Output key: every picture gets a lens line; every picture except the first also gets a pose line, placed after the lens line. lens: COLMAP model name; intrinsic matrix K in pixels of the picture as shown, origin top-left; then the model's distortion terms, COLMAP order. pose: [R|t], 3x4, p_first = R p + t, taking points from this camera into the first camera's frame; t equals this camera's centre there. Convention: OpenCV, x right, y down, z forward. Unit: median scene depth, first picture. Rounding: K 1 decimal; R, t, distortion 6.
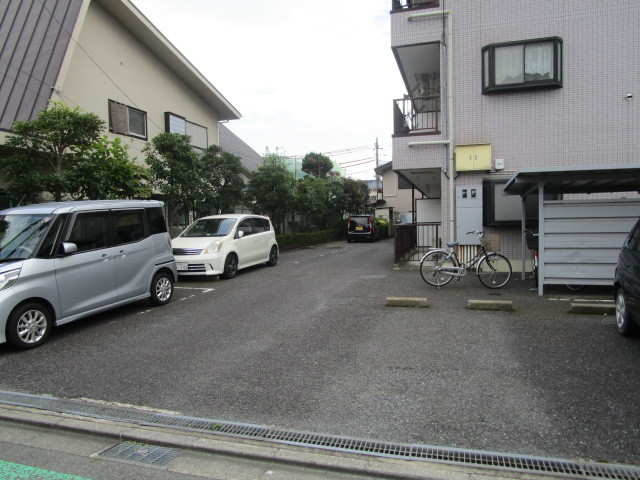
lens RADIAL K [[455.5, 0, 322.0], [0, 455.5, 239.1], [0, 0, 1]] dist [-0.033570, -0.000470]
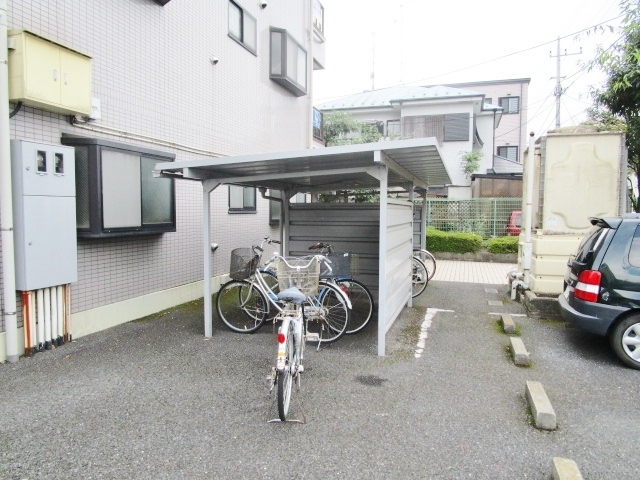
lens RADIAL K [[455.5, 0, 321.4], [0, 455.5, 243.5], [0, 0, 1]] dist [-0.033570, -0.000470]
pose [[0.029578, -0.051300, 0.998245, -0.077579], [0.030206, 0.998272, 0.050407, -0.040169], [-0.999106, 0.028662, 0.031077, 0.743312]]
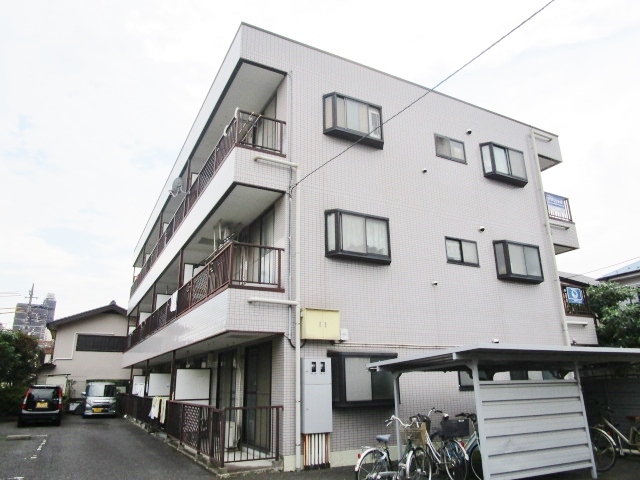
lens RADIAL K [[455.5, 0, 318.7], [0, 455.5, 237.2], [0, 0, 1]] dist [-0.033570, -0.000470]
pose [[0.721202, 0.225626, 0.654951, -0.276543], [0.024777, 0.936464, -0.349888, -0.031572], [-0.692282, 0.268568, 0.669789, 0.373974]]
